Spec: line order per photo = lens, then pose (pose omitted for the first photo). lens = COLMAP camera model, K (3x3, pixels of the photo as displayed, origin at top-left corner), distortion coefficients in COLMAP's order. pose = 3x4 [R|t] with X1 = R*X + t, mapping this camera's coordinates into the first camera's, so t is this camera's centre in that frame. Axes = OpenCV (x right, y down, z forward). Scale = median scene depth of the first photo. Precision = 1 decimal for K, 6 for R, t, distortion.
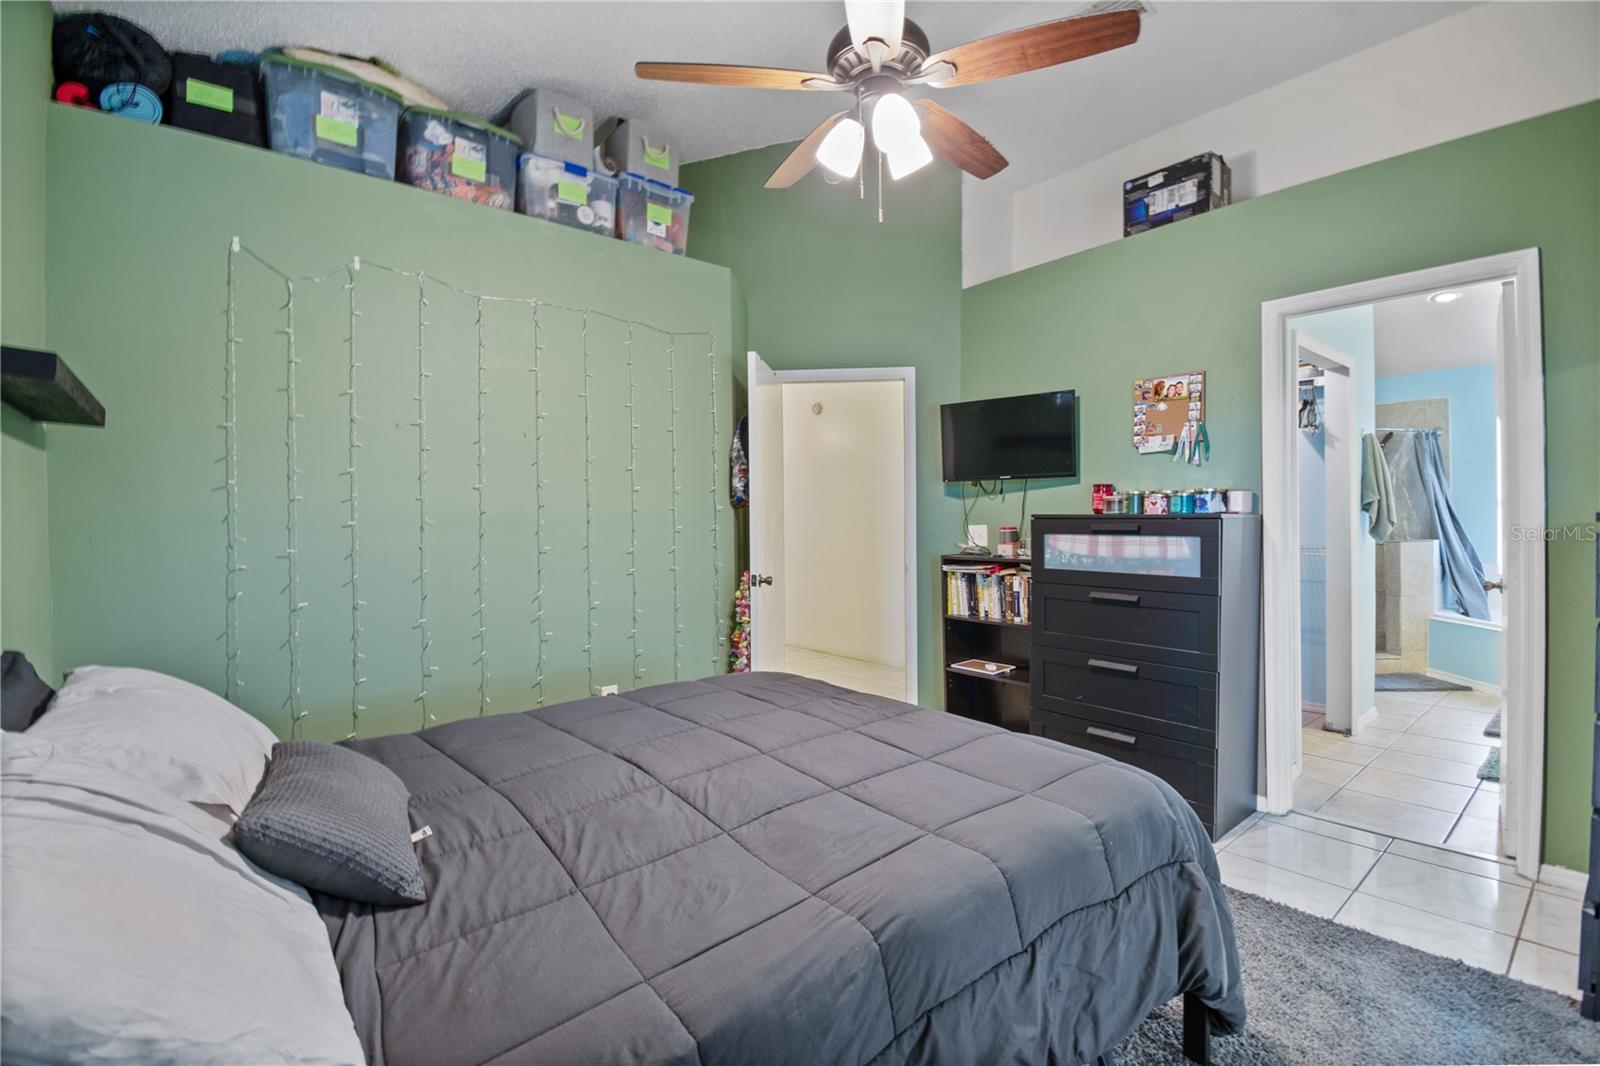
lens RADIAL K [[715.1, 0, 798.6], [0, 715.1, 530.8], [0, 0, 1]] dist [0.017287, -0.026469]
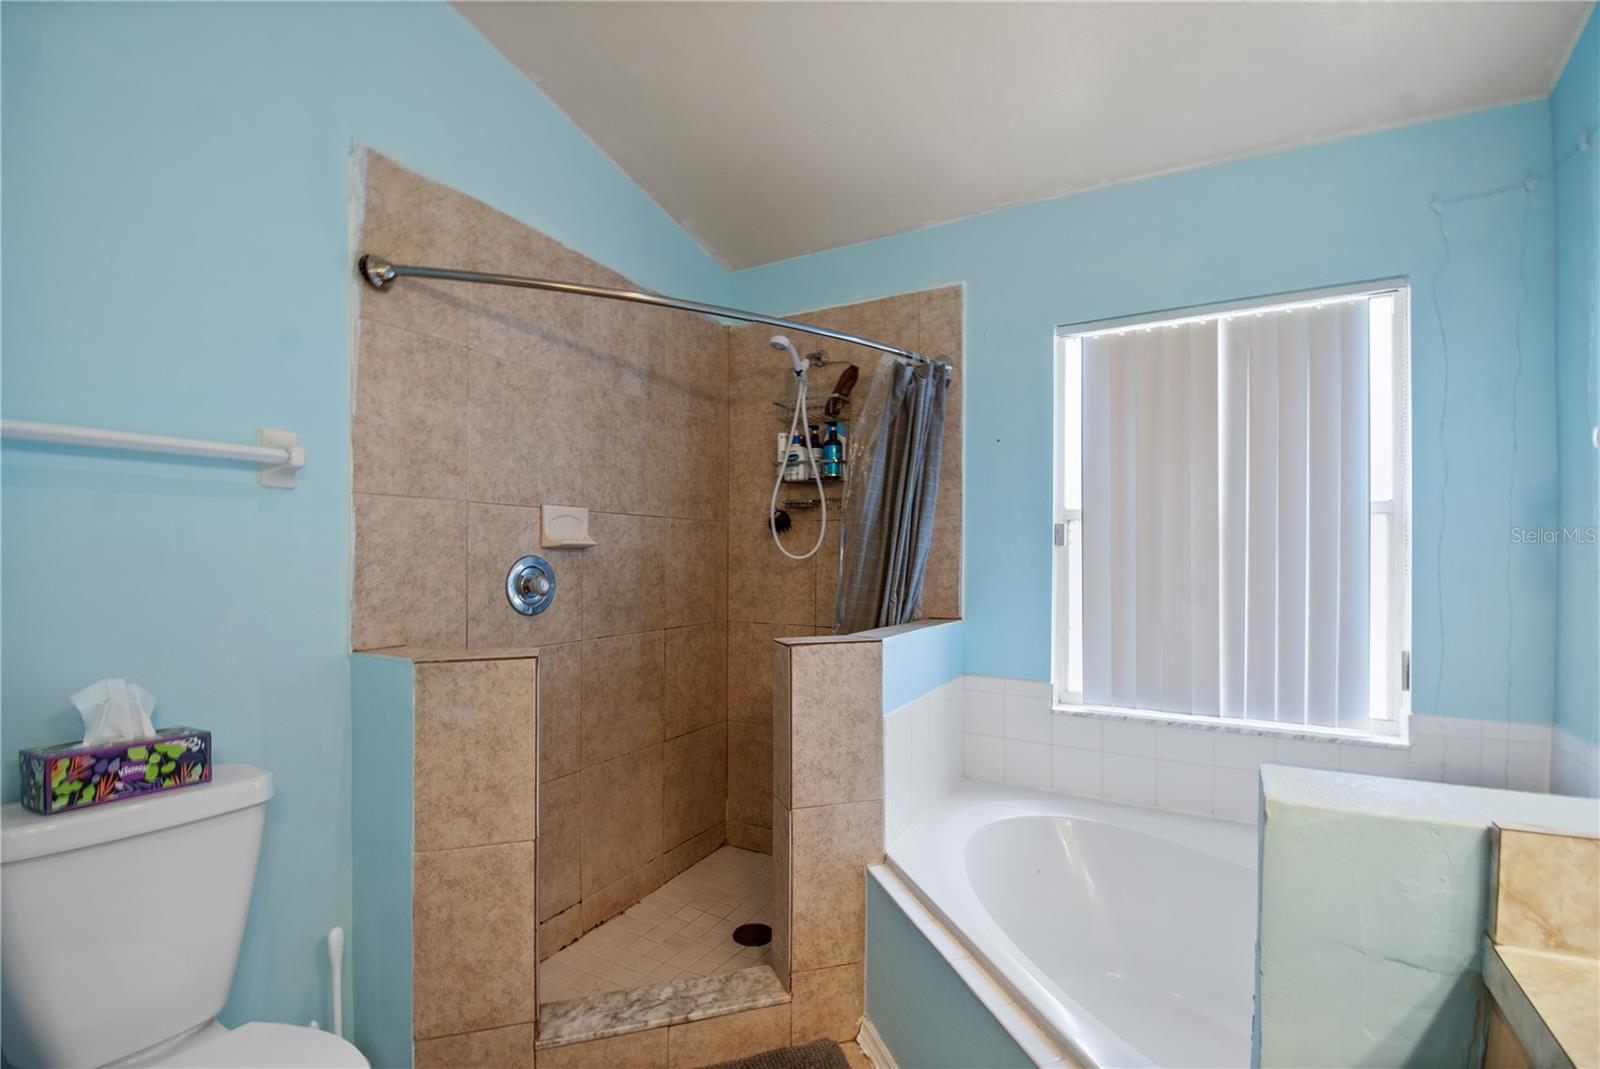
lens RADIAL K [[722.2, 0, 803.2], [0, 722.2, 558.2], [0, 0, 1]] dist [0.026405, -0.021444]
pose [[0.936878, 0.012906, 0.349419, 0.807599], [-0.009003, 0.999878, -0.012791, -0.023461], [-0.349541, 0.008838, 0.936879, 0.754348]]
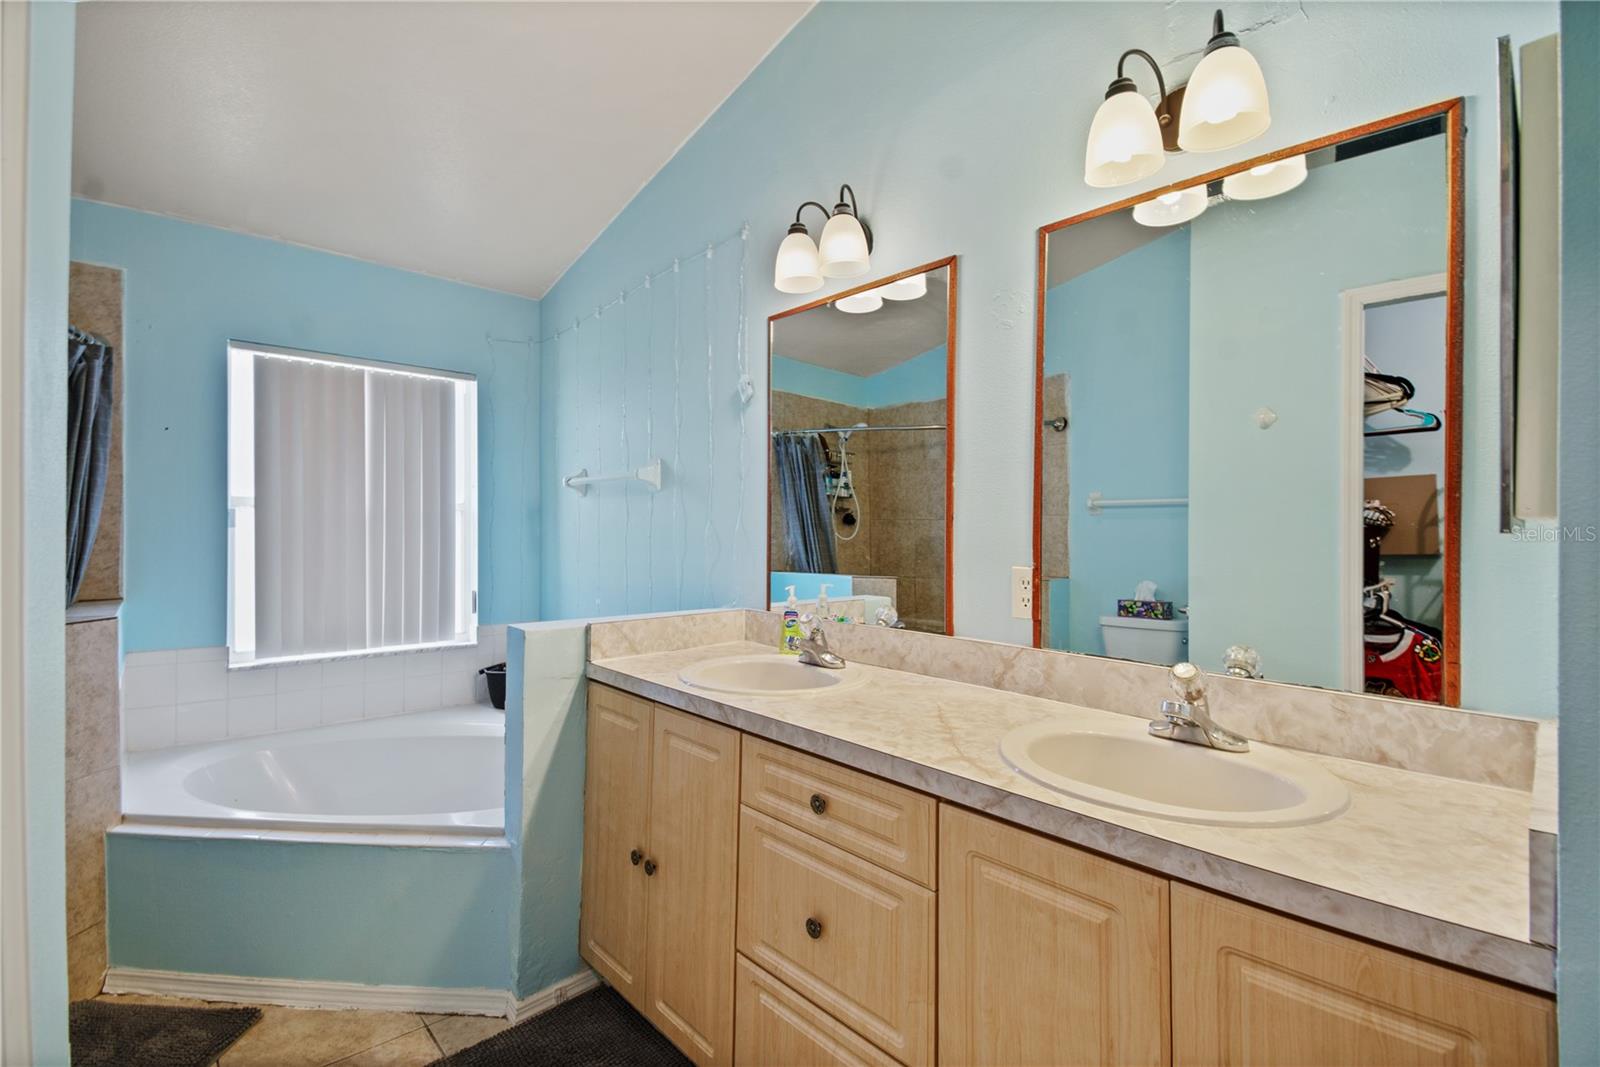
lens RADIAL K [[726.7, 0, 801.8], [0, 726.7, 527.1], [0, 0, 1]] dist [0.064478, -0.043958]
pose [[-0.042320, 0.020811, 0.998887, 0.540297], [0.009843, 0.999743, -0.020412, -0.023662], [-0.999056, 0.008969, -0.042514, 0.729426]]
